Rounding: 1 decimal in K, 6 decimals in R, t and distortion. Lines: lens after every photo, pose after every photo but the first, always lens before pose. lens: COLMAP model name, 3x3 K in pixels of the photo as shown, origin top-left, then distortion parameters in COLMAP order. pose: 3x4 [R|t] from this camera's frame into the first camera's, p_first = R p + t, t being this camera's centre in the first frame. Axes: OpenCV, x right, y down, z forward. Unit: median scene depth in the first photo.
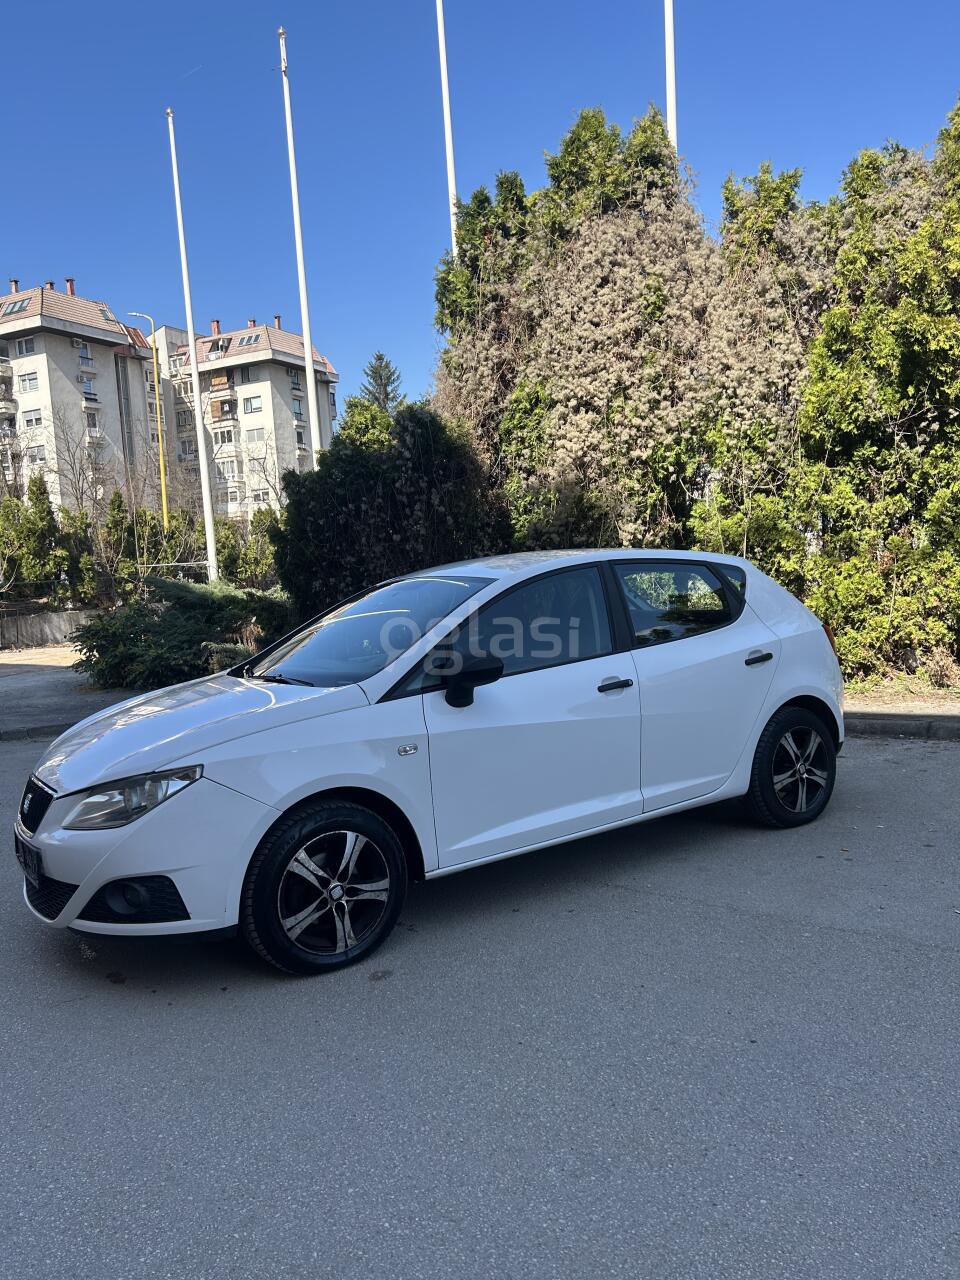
lens RADIAL K [[962.4, 0, 484.8], [0, 962.4, 644.1], [0, 0, 1]] dist [0.041819, -0.047003]
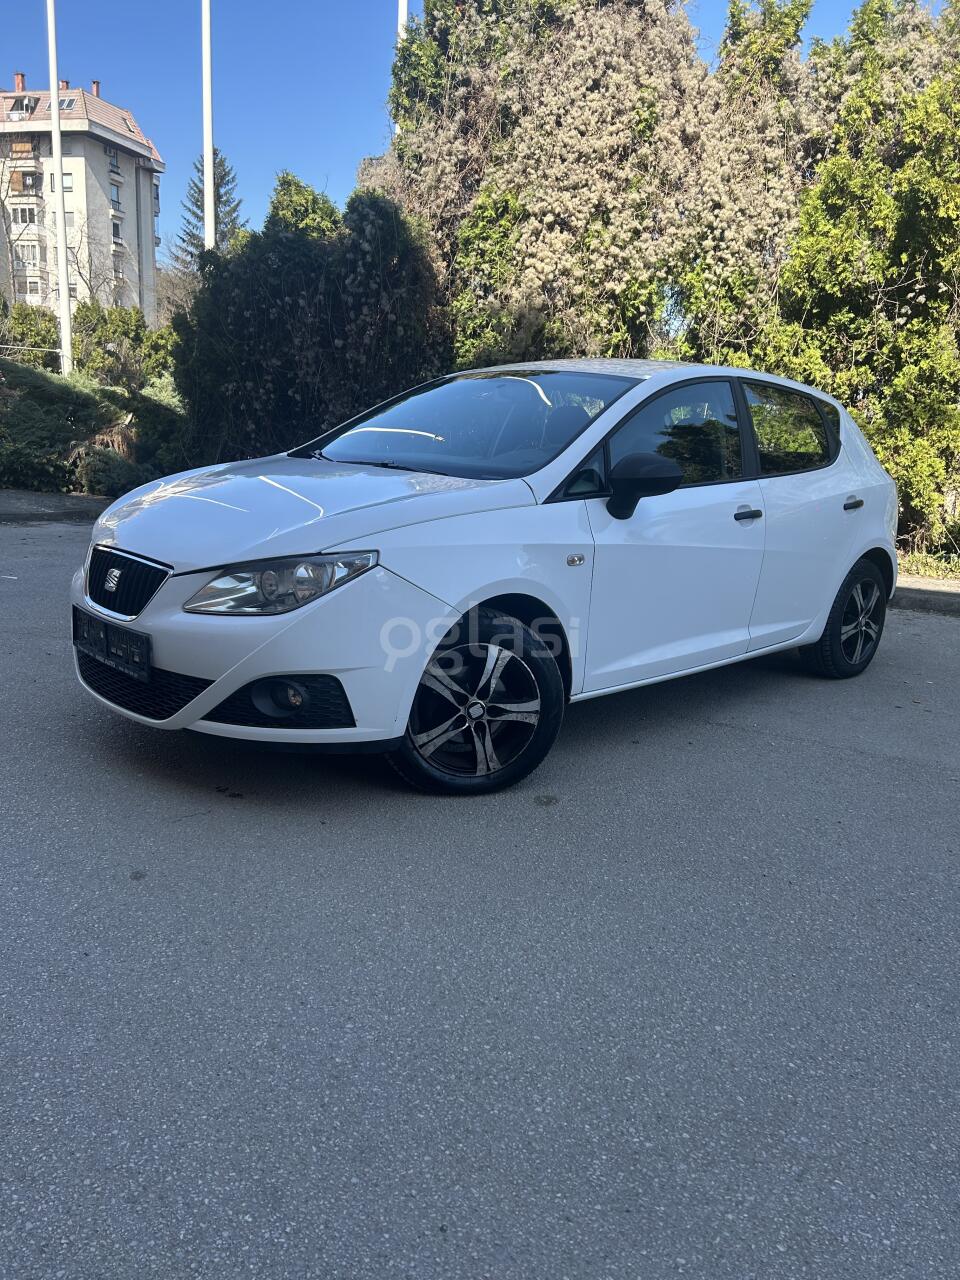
lens RADIAL K [[962.4, 0, 490.3], [0, 962.4, 642.1], [0, 0, 1]] dist [0.041819, -0.047003]
pose [[0.975101, 0.073948, 0.209069, -0.129919], [-0.103817, 0.985295, 0.135707, 0.028780], [-0.195959, -0.154033, 0.968439, 0.058118]]
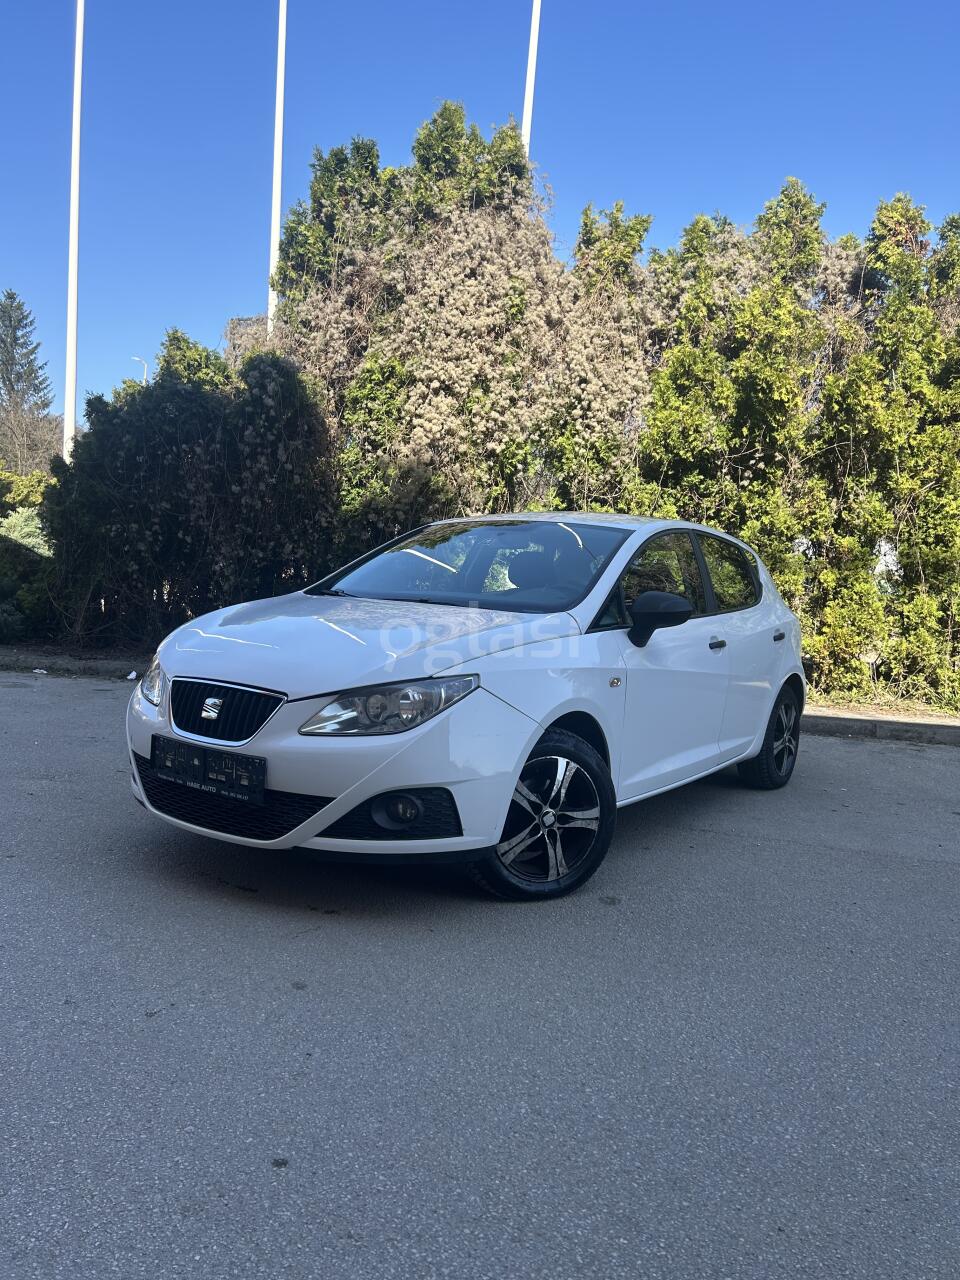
lens RADIAL K [[962.4, 0, 486.9], [0, 962.4, 646.3], [0, 0, 1]] dist [0.041819, -0.047003]
pose [[0.917123, 0.094139, 0.387329, -0.230473], [-0.092060, 0.995465, -0.023963, 0.042652], [-0.387828, -0.013680, 0.921630, 0.048795]]
